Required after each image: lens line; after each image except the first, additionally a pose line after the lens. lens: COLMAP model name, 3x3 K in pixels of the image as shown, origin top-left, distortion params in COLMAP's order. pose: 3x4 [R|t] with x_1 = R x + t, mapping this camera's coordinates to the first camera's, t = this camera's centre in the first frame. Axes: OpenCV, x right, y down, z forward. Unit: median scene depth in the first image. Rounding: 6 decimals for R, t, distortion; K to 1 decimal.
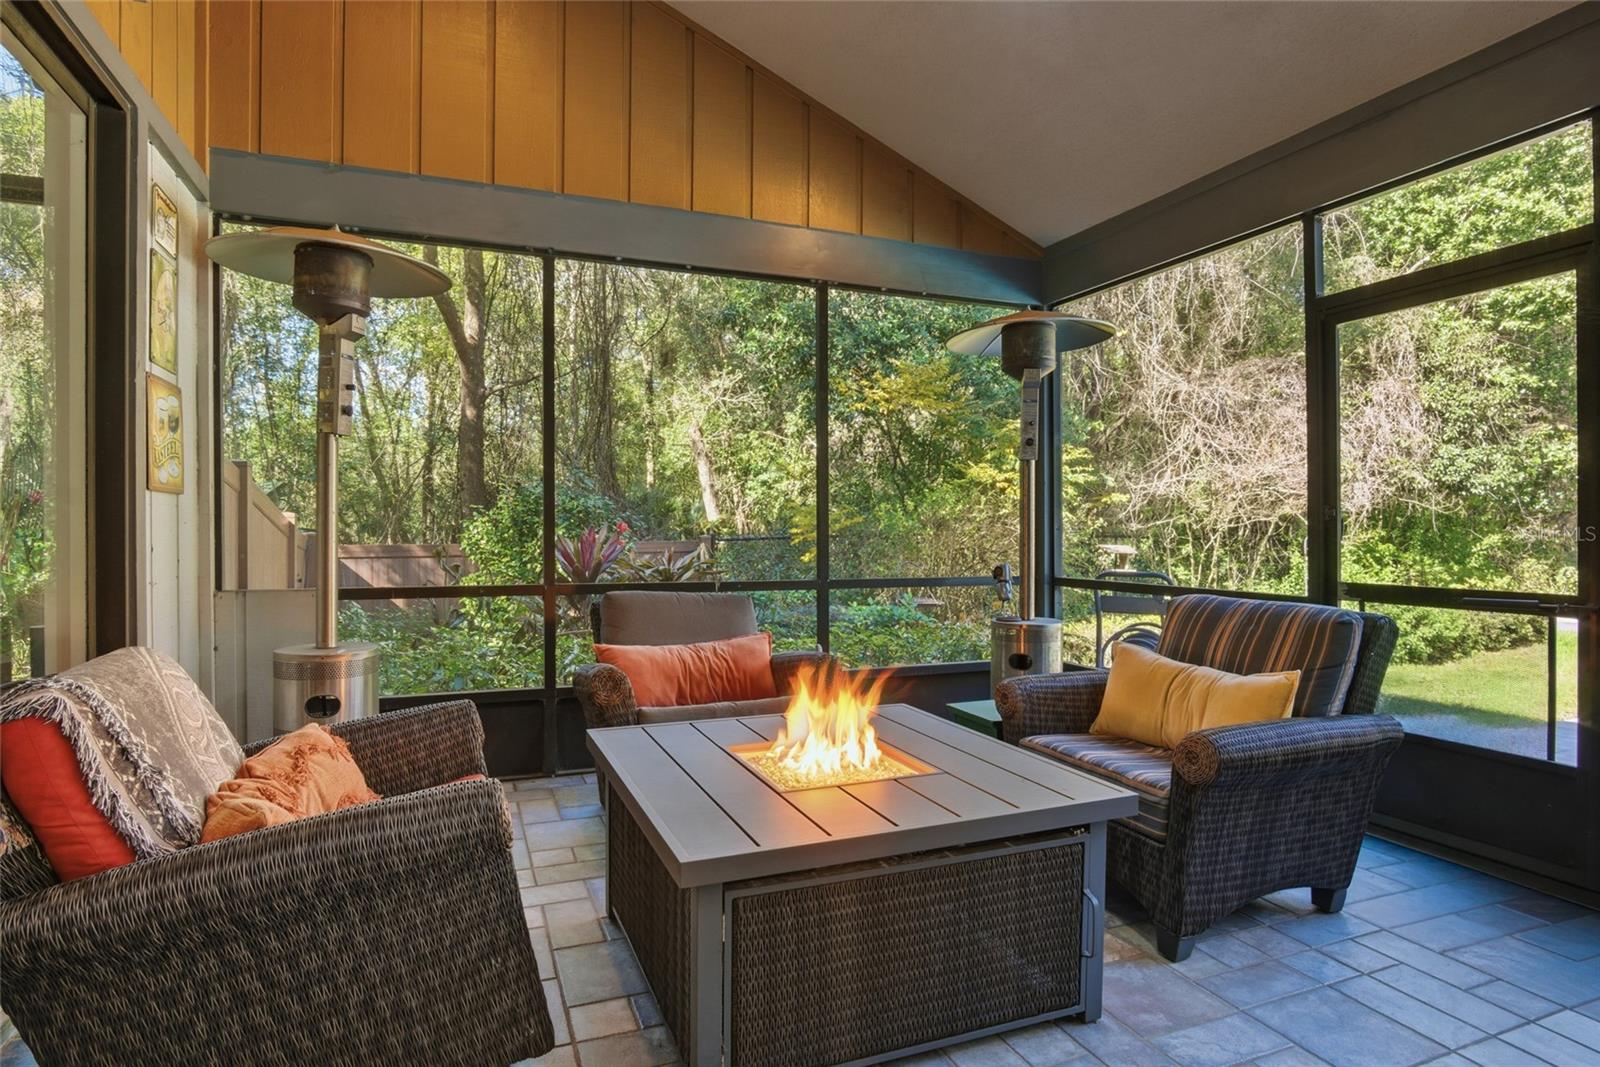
lens RADIAL K [[863.0, 0, 790.8], [0, 863.0, 532.0], [0, 0, 1]] dist [-0.023968, 0.001569]
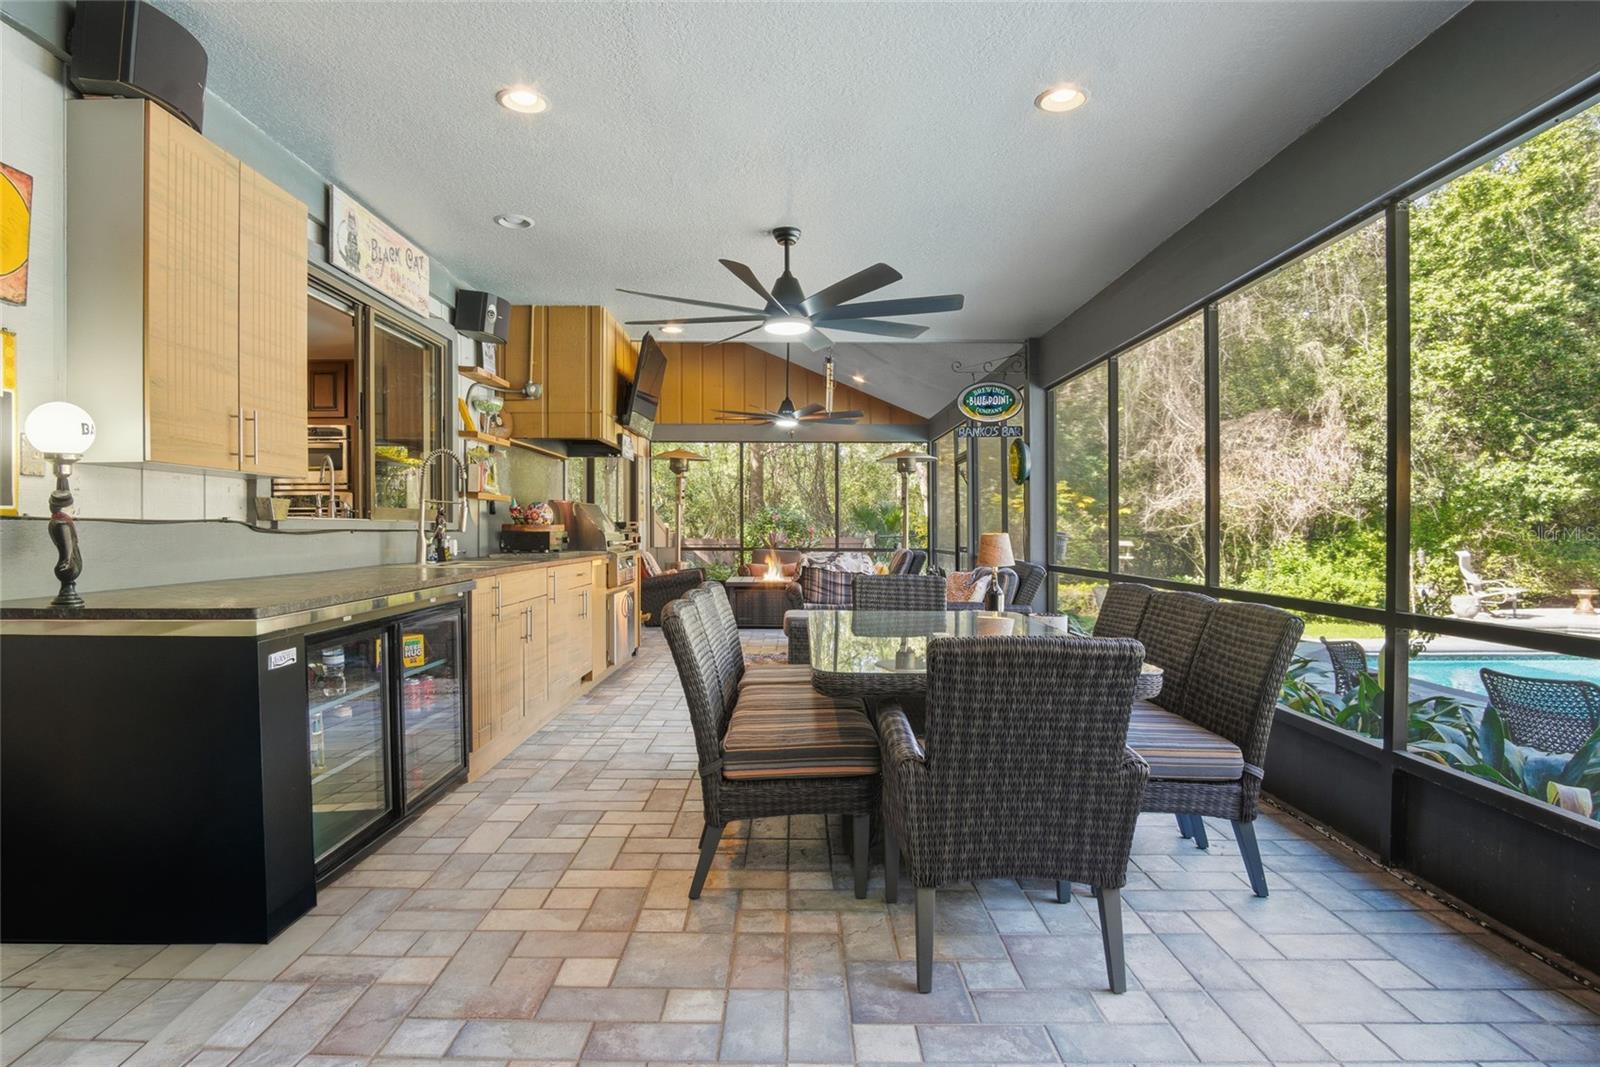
lens RADIAL K [[844.9, 0, 793.5], [0, 844.9, 552.4], [0, 0, 1]] dist [-0.027308, 0.000091]
pose [[0.931830, 0.008657, -0.362793, 0.894743], [-0.000856, 0.999765, 0.021657, 0.009176], [0.362895, -0.019870, 0.931618, -1.593746]]
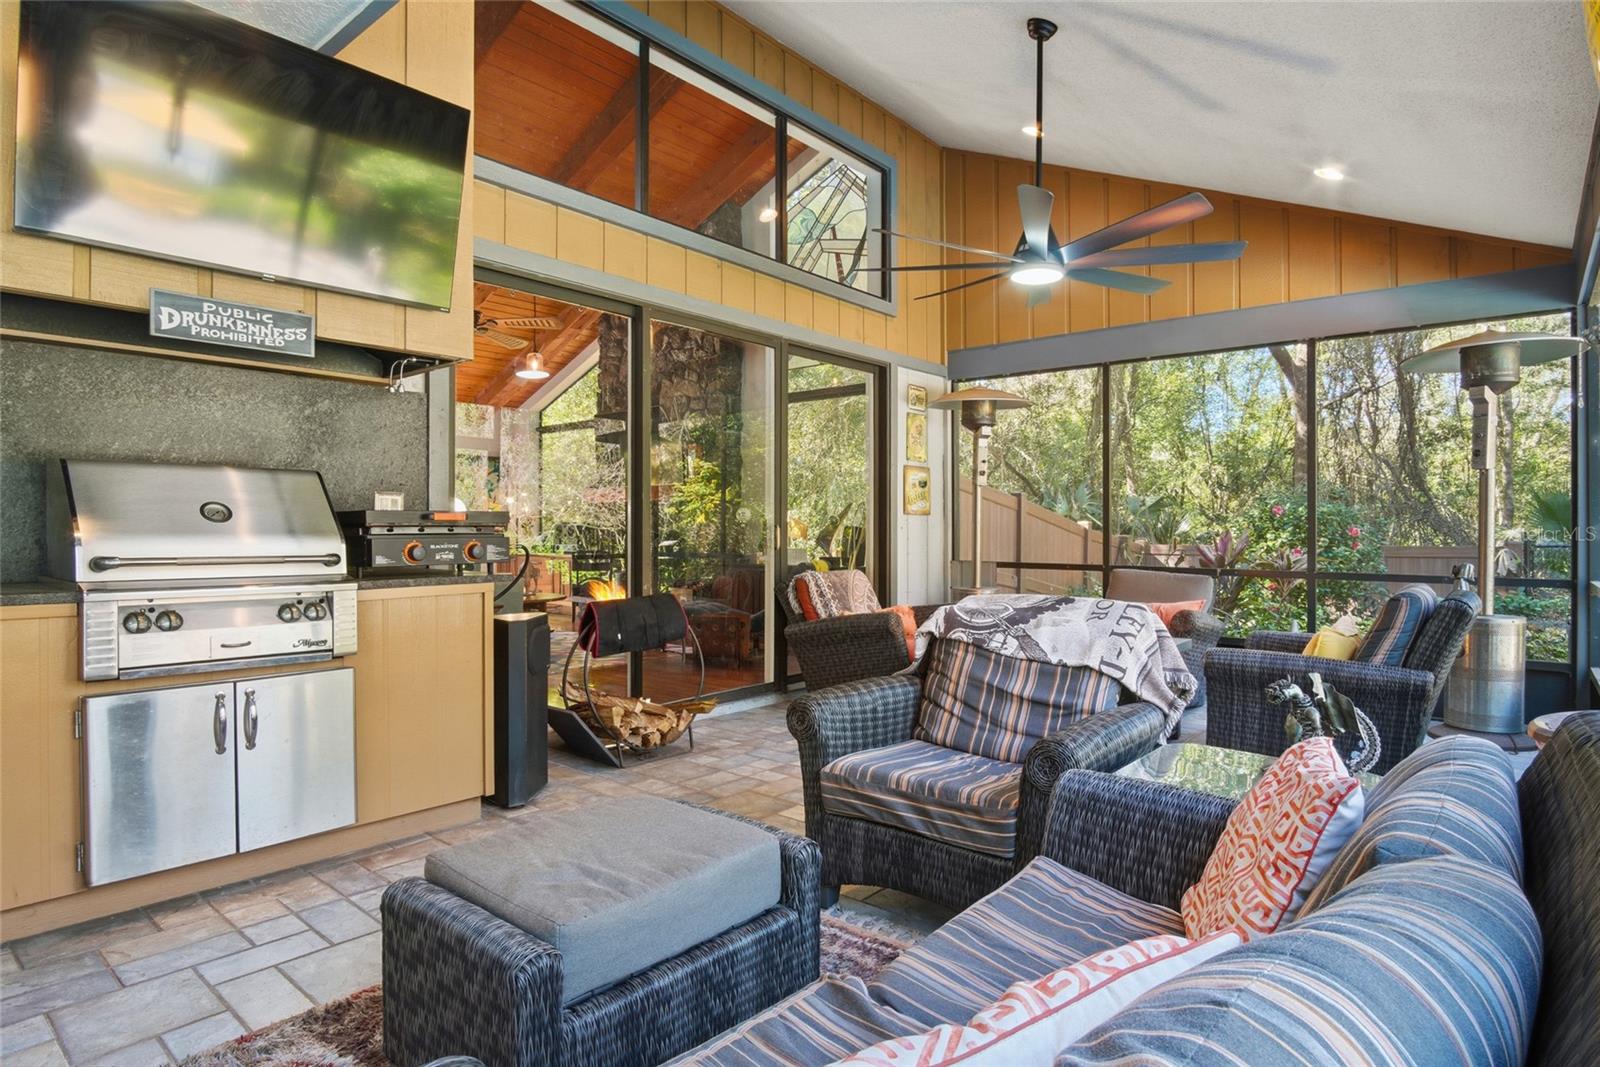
lens RADIAL K [[863.0, 0, 790.8], [0, 863.0, 532.0], [0, 0, 1]] dist [-0.023968, 0.001569]
pose [[0.471741, 0.003107, -0.881732, 0.785864], [-0.006187, 0.999981, 0.000214, 0.001758], [0.881715, 0.005355, 0.471751, -0.276779]]
